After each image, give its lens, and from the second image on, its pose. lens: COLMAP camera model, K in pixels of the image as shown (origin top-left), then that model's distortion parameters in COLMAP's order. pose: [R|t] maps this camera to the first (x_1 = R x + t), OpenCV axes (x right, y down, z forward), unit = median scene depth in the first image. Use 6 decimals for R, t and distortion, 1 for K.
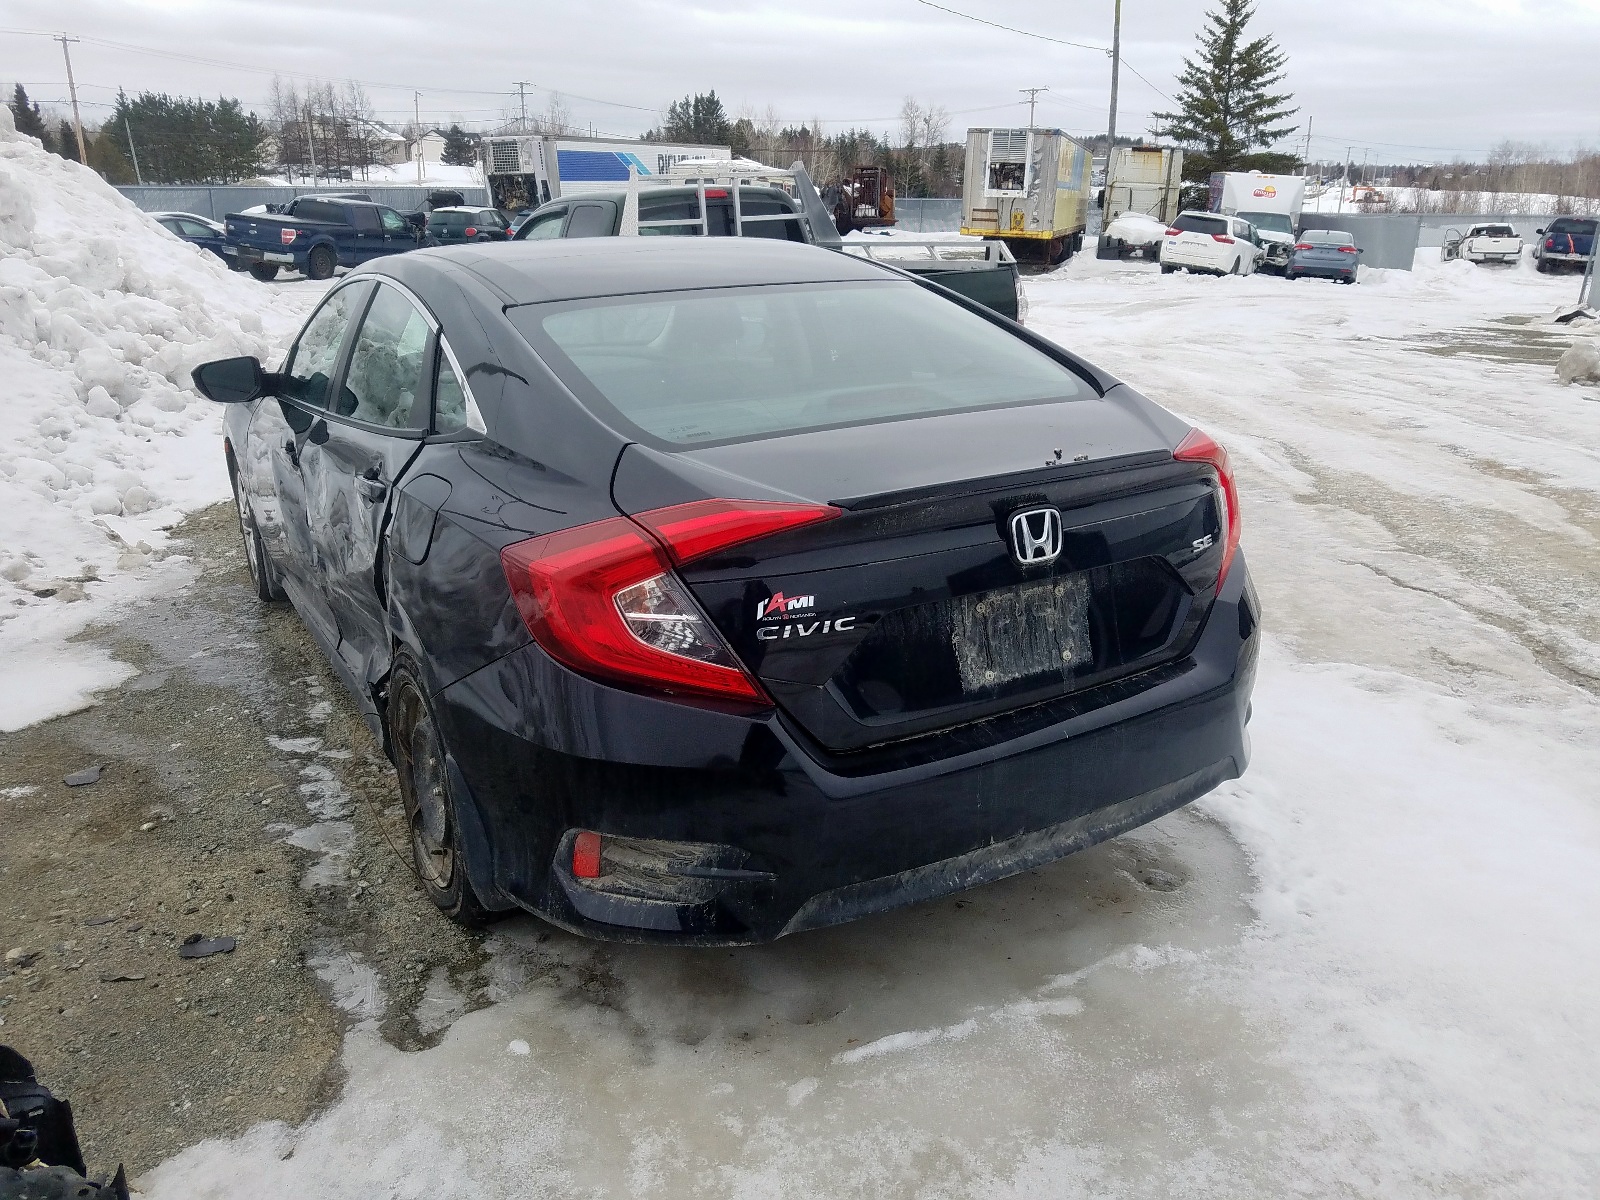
lens RADIAL K [[1216.1, 0, 800.4], [0, 1216.1, 600.7], [0, 0, 1]] dist [-0.000114, 0.004192]
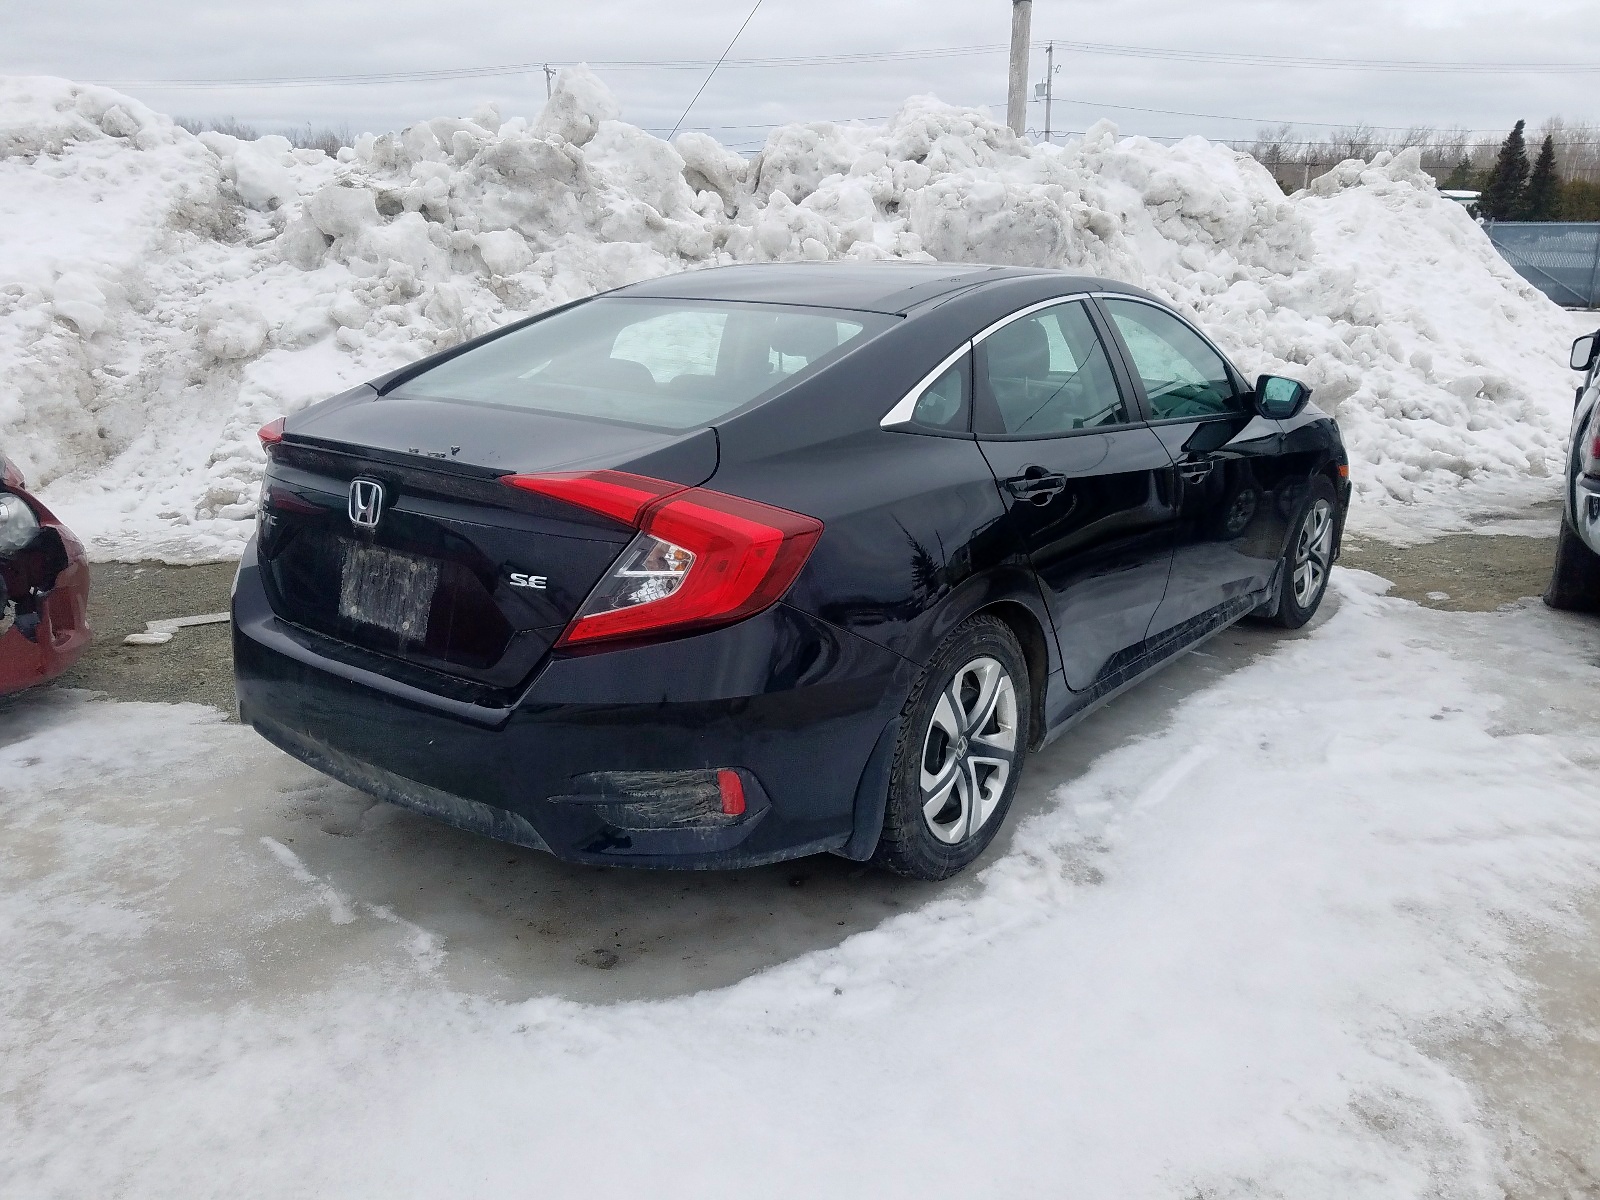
lens RADIAL K [[1208.0, 0, 800.5], [0, 1208.0, 599.3], [0, 0, 1]] dist [0.009129, 0.000323]
pose [[0.395956, 0.282394, -0.873769, 1.337530], [-0.307315, 0.937421, 0.163704, -0.272660], [0.865319, 0.203703, 0.457962, 0.813572]]
